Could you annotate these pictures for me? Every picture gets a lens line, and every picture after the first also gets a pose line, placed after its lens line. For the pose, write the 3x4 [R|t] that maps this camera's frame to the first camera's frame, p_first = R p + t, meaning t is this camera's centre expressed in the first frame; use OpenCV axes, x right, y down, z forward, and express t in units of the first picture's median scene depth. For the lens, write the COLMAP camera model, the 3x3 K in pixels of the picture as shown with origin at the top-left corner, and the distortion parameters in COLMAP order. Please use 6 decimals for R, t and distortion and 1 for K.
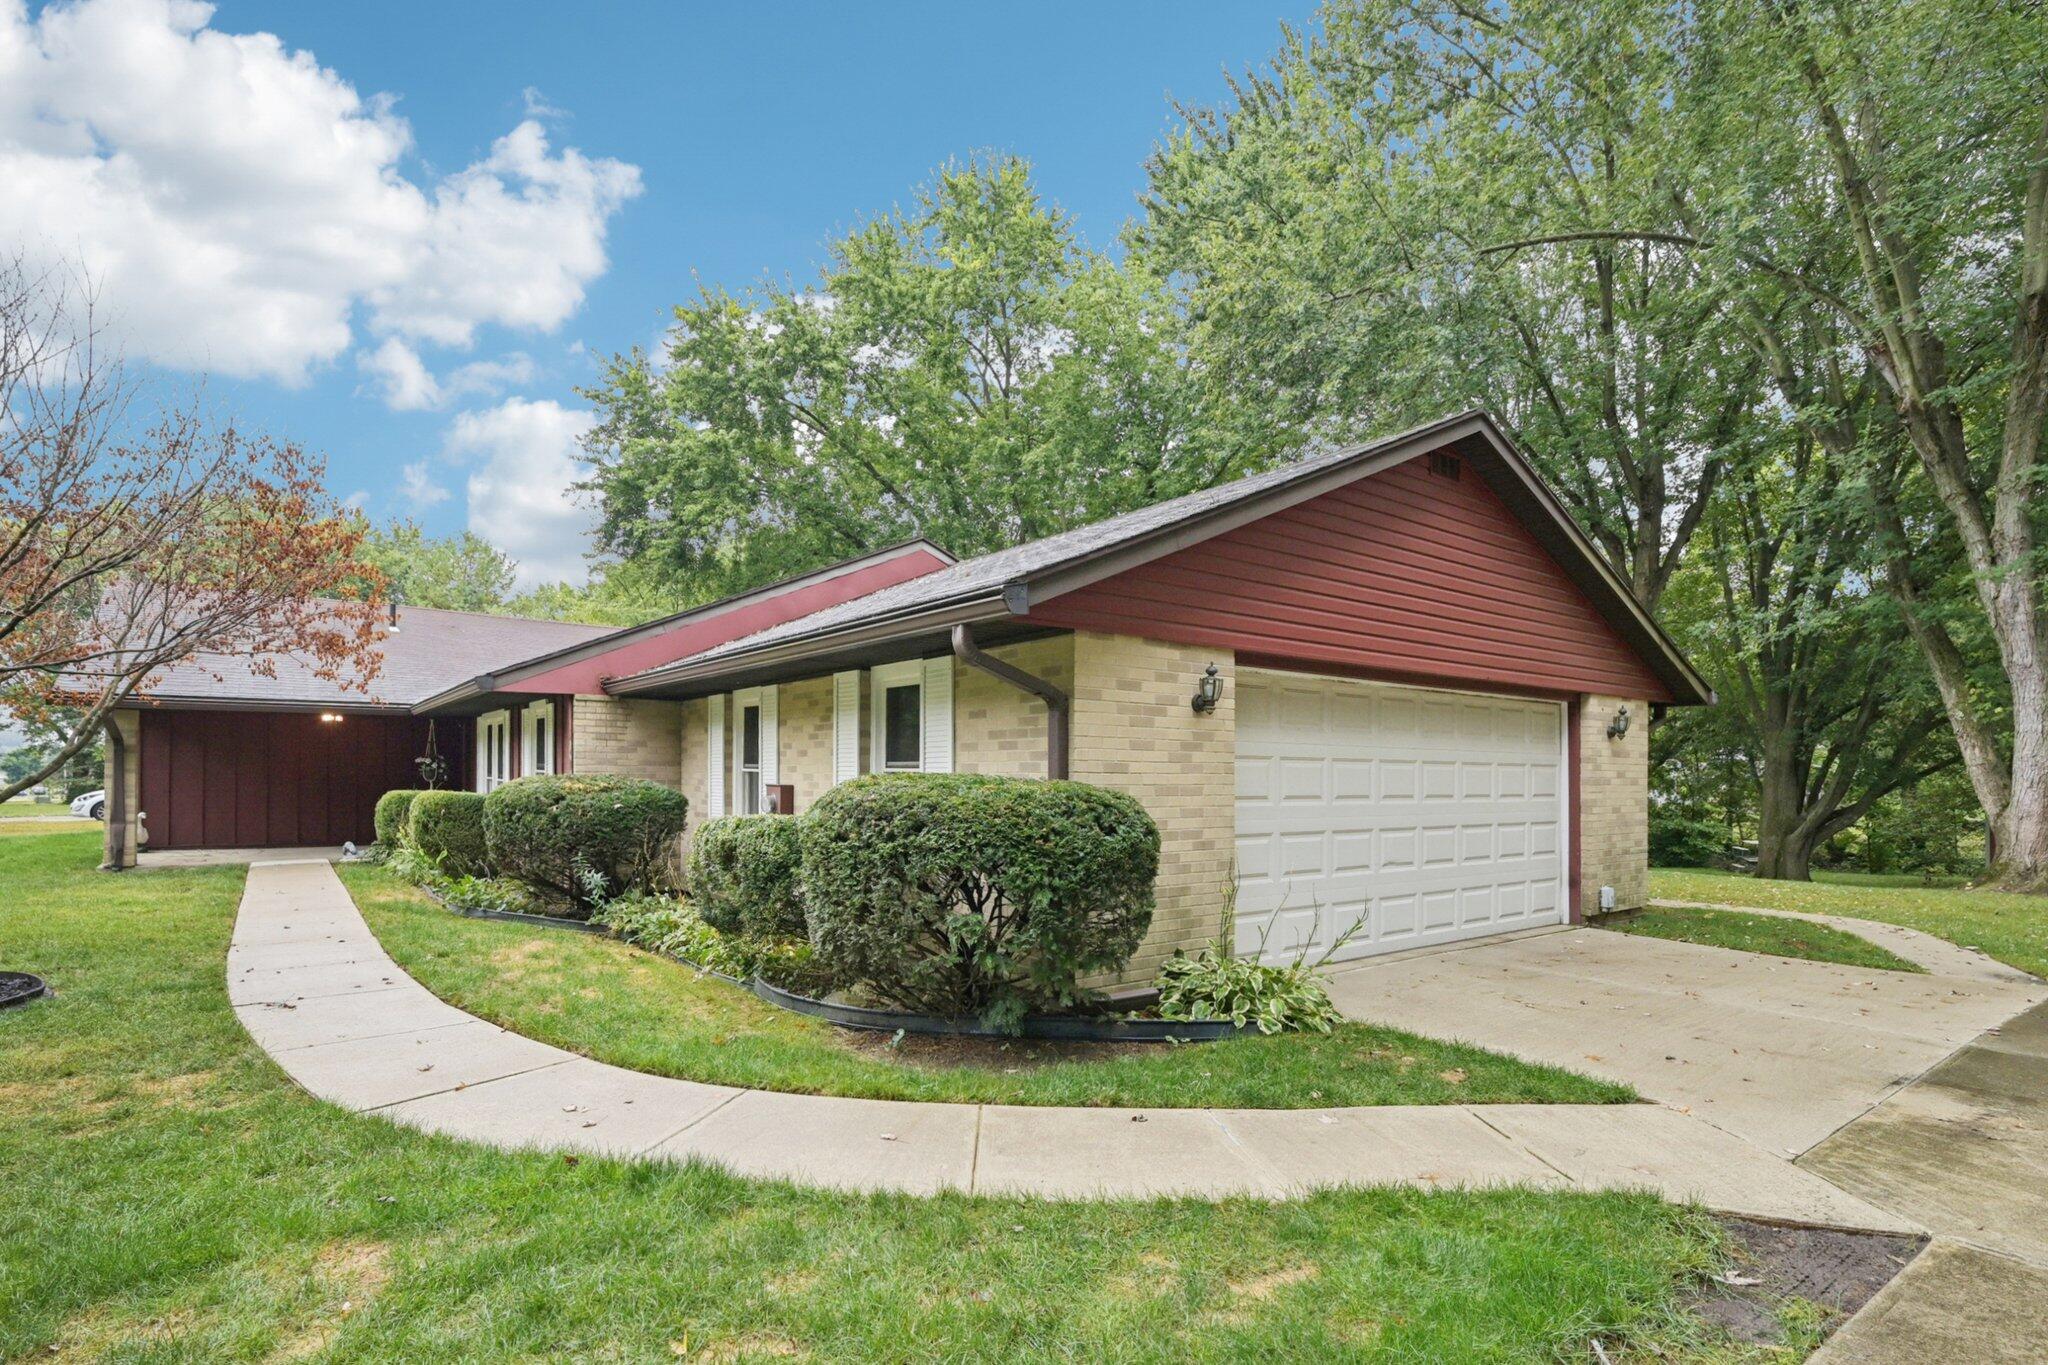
lens RADIAL K [[972.6, 0, 1024.0], [0, 972.6, 682.5], [0, 0, 1]] dist [0.010748, 0.000114]
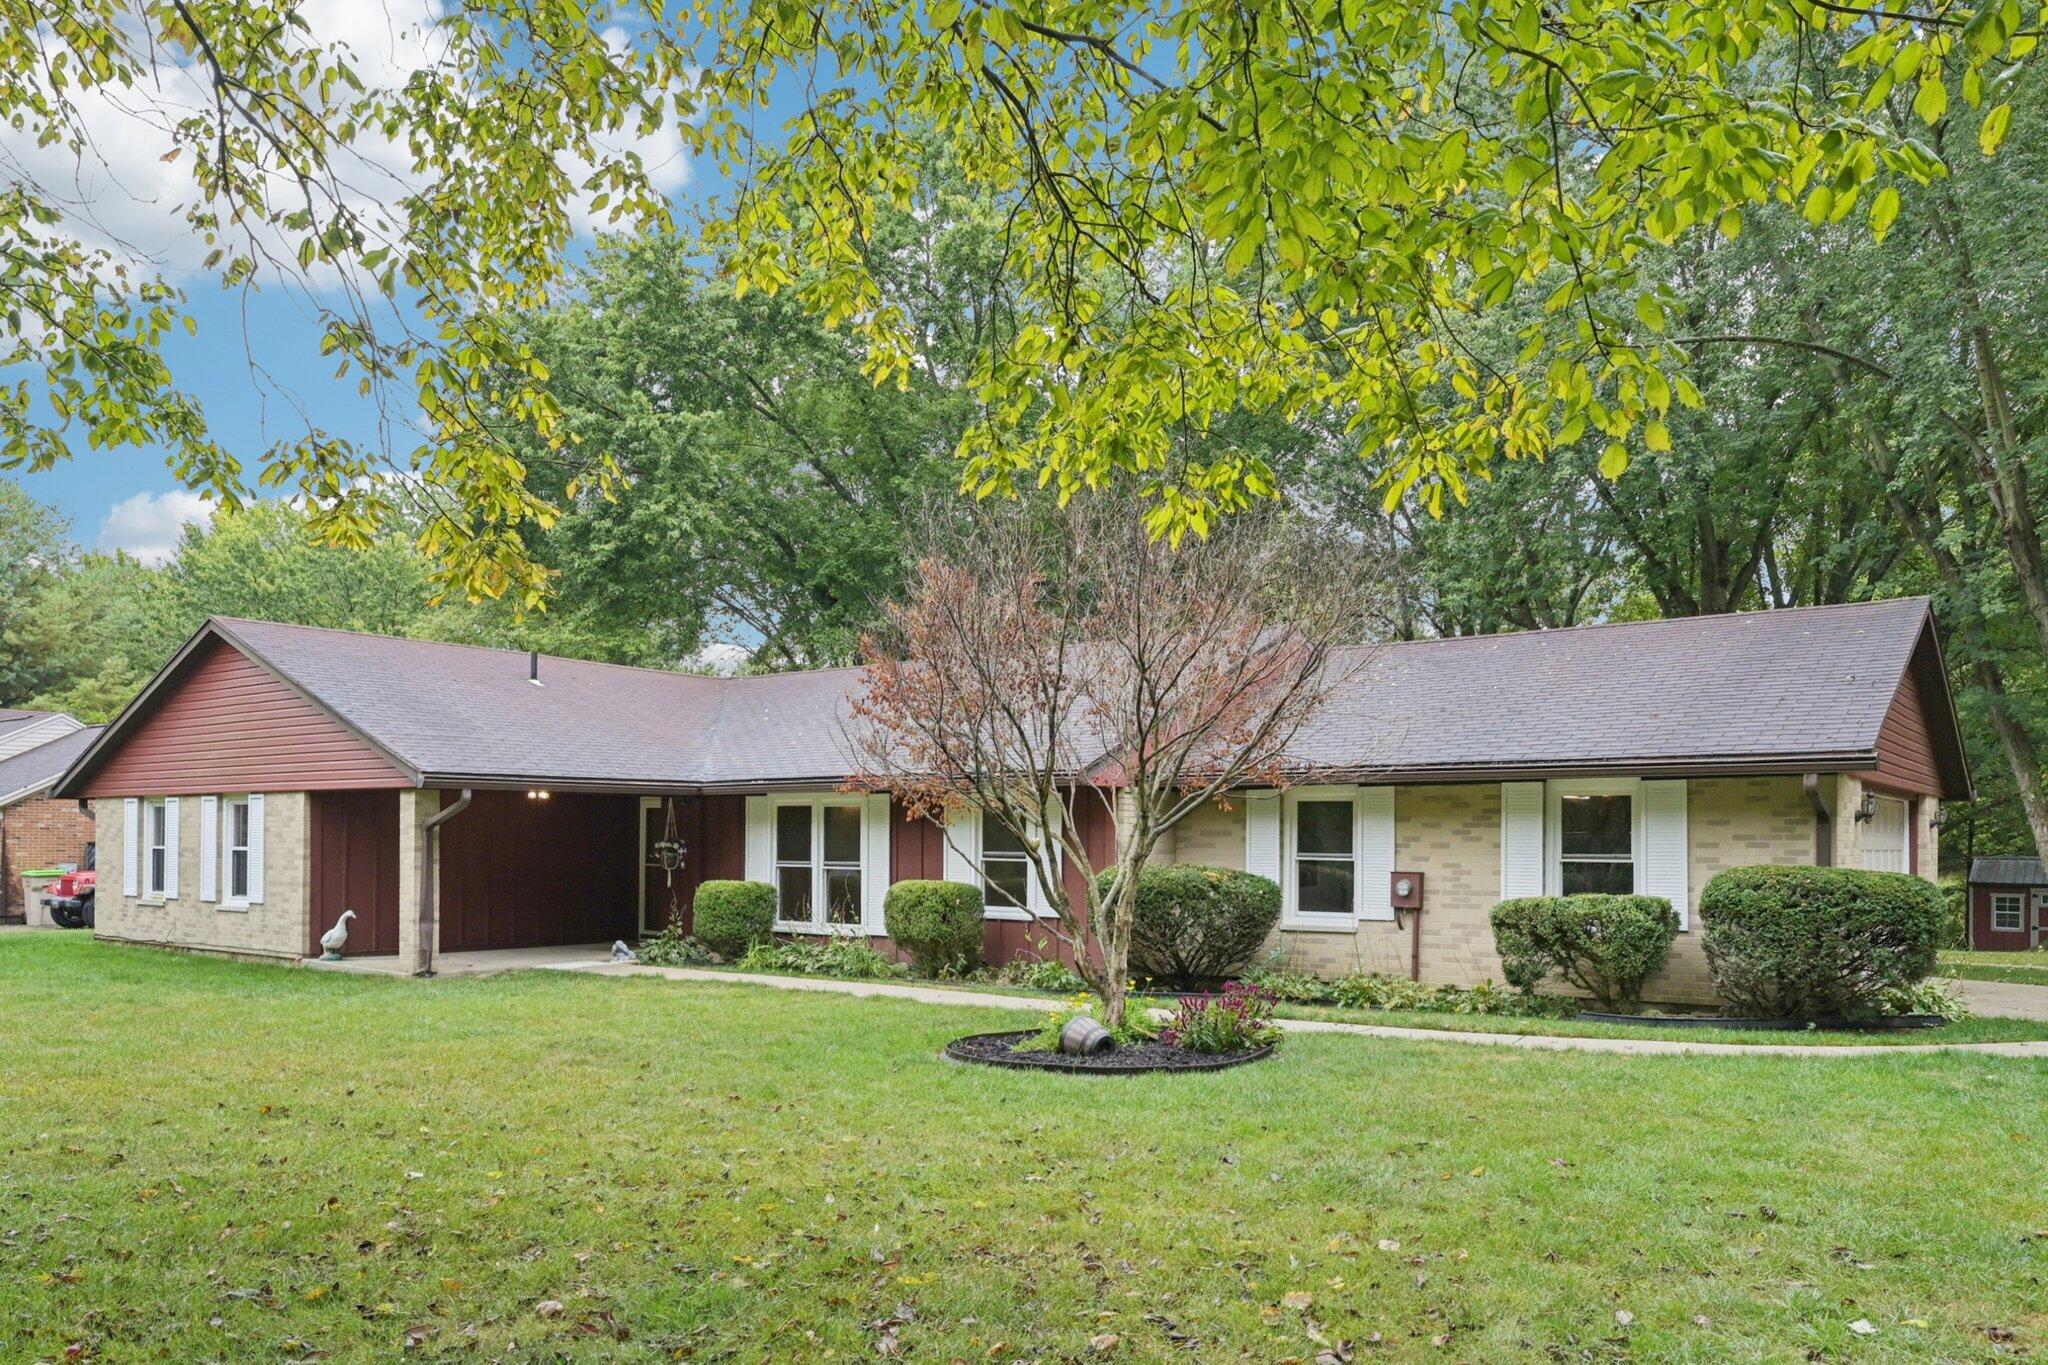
lens RADIAL K [[1454.9, 0, 1024.0], [0, 1454.9, 682.5], [0, 0, 1]] dist [-0.003260, 0.000537]
pose [[0.969271, 0.021258, 0.245074, -1.004805], [-0.017267, 0.999681, -0.018422, -0.074634], [-0.245387, 0.013625, 0.969329, -0.529866]]
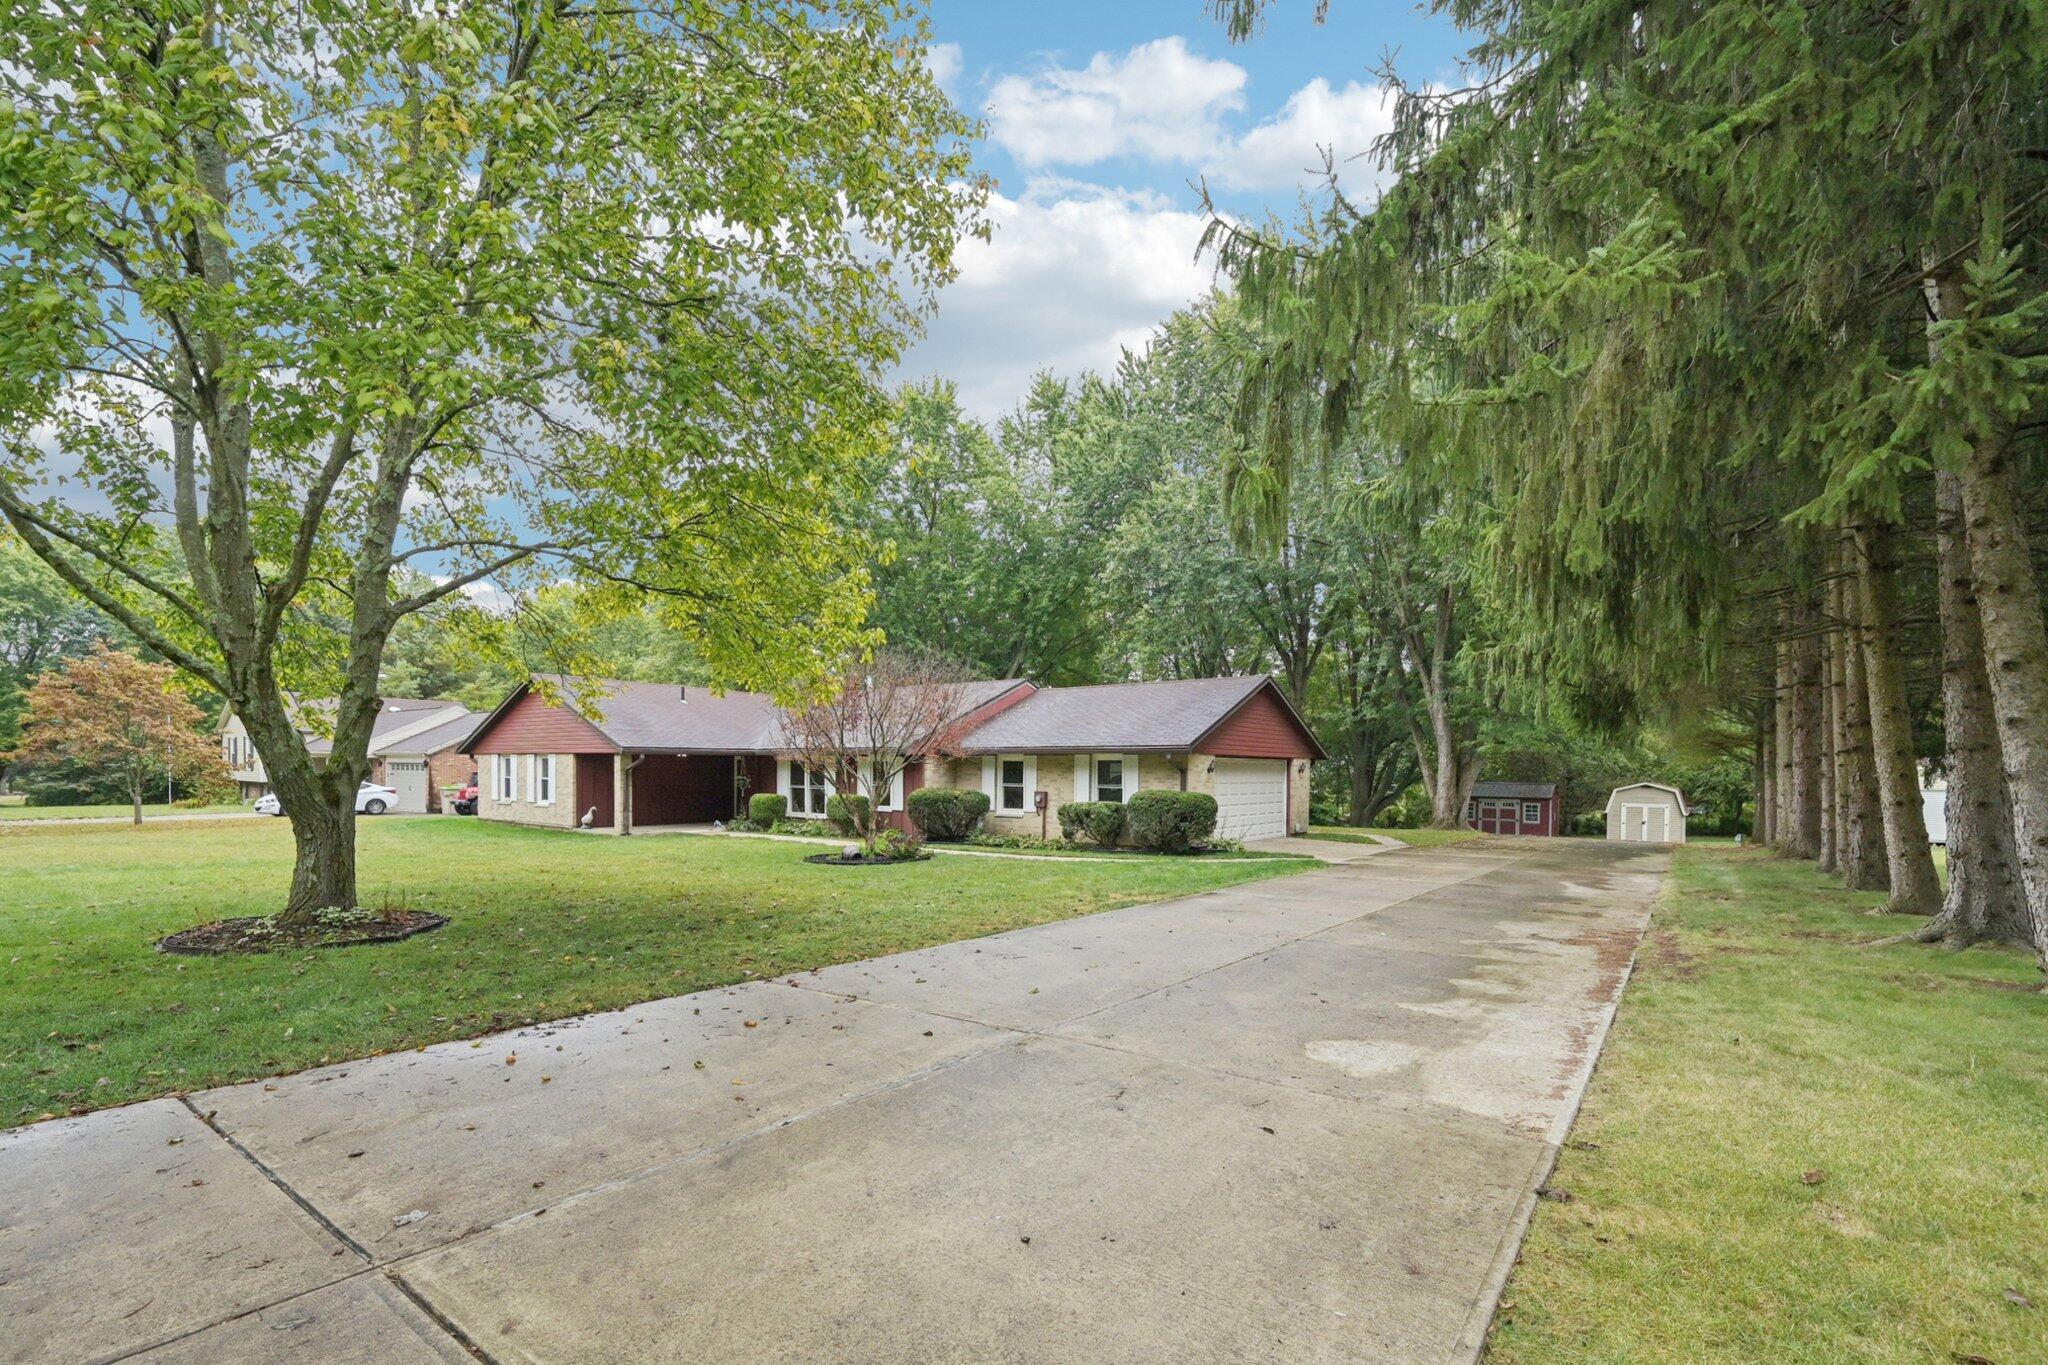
lens RADIAL K [[836.3, 0, 1023.3], [0, 836.3, 697.0], [0, 0, 1]] dist [0.000642, -0.000005]
pose [[0.965552, 0.020862, 0.259372, -0.816791], [-0.022638, 0.999736, 0.003859, -0.154664], [-0.259223, -0.009598, 0.965770, -1.150270]]
